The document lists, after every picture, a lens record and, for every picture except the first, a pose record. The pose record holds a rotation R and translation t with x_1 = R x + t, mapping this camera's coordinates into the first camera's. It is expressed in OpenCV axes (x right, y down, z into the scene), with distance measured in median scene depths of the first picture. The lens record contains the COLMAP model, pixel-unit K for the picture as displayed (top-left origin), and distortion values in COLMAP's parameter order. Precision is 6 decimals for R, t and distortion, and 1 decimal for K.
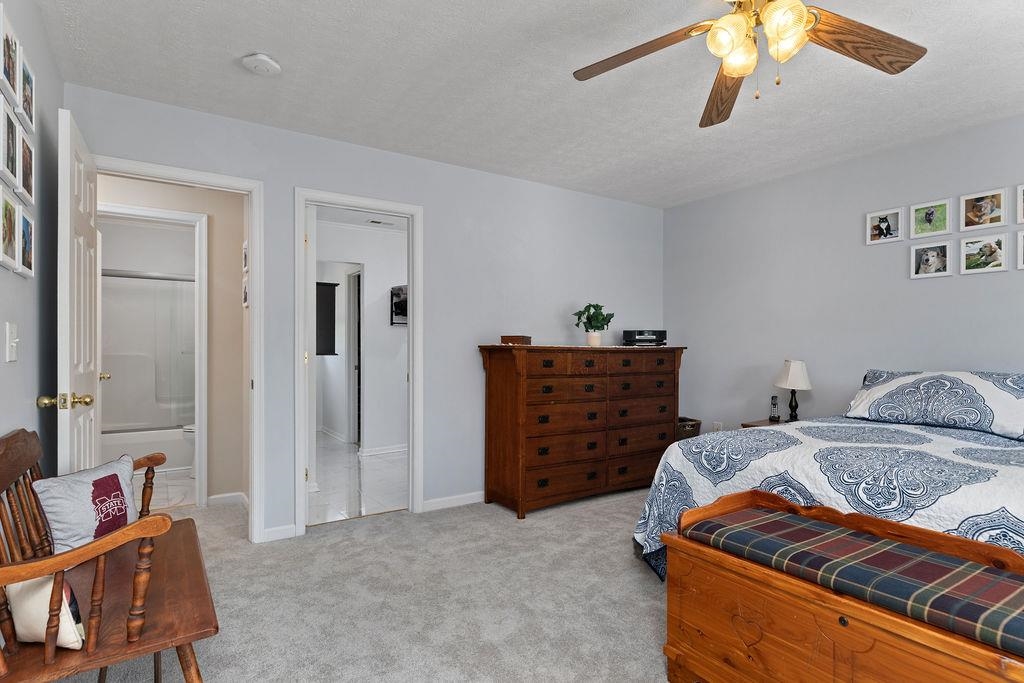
lens RADIAL K [[545.9, 0, 515.0], [0, 545.9, 346.8], [0, 0, 1]] dist [0.001376, 0.000032]
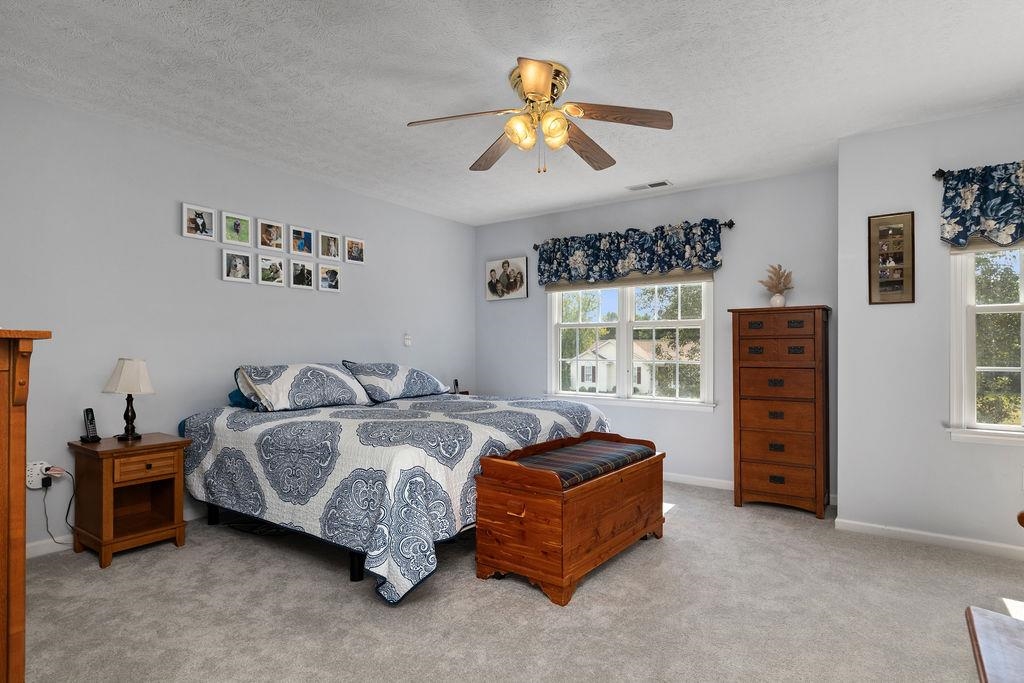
lens RADIAL K [[545.9, 0, 514.9], [0, 545.9, 342.3], [0, 0, 1]] dist [0.001376, 0.000032]
pose [[-0.349969, 0.009361, 0.936715, -0.489159], [-0.010882, 0.999842, -0.014058, 0.006550], [-0.936698, -0.015113, -0.349812, 0.864683]]
